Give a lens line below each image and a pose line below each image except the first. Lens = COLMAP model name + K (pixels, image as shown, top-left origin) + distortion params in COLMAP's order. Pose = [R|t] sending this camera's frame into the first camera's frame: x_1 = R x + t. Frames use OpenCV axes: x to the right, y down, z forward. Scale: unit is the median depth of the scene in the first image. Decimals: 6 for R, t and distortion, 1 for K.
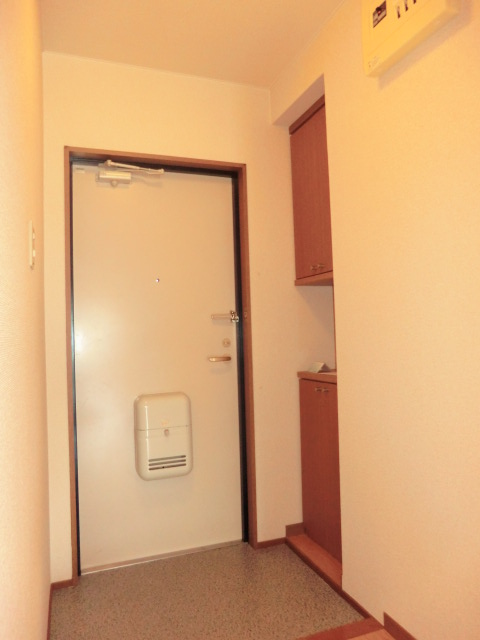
lens RADIAL K [[475.0, 0, 239.6], [0, 475.0, 318.7], [0, 0, 1]] dist [-0.039674, 0.039429]
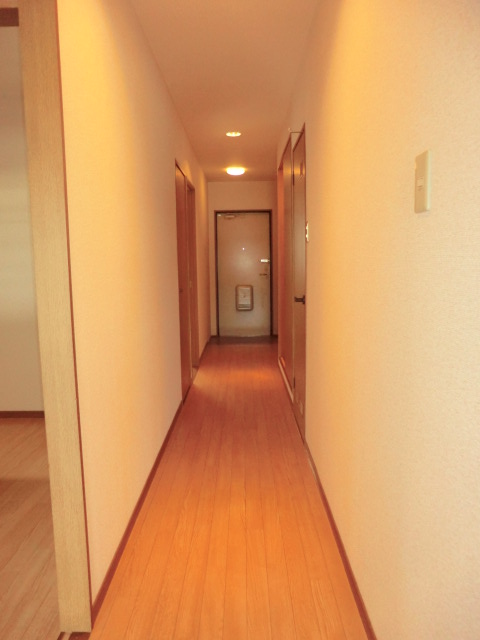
lens RADIAL K [[475.0, 0, 241.5], [0, 475.0, 318.7], [0, 0, 1]] dist [-0.039674, 0.039429]
pose [[0.939229, 0.058926, -0.338197, 0.902605], [-0.003971, 0.986957, 0.160936, -0.131667], [0.343269, -0.149813, 0.927212, -1.973582]]
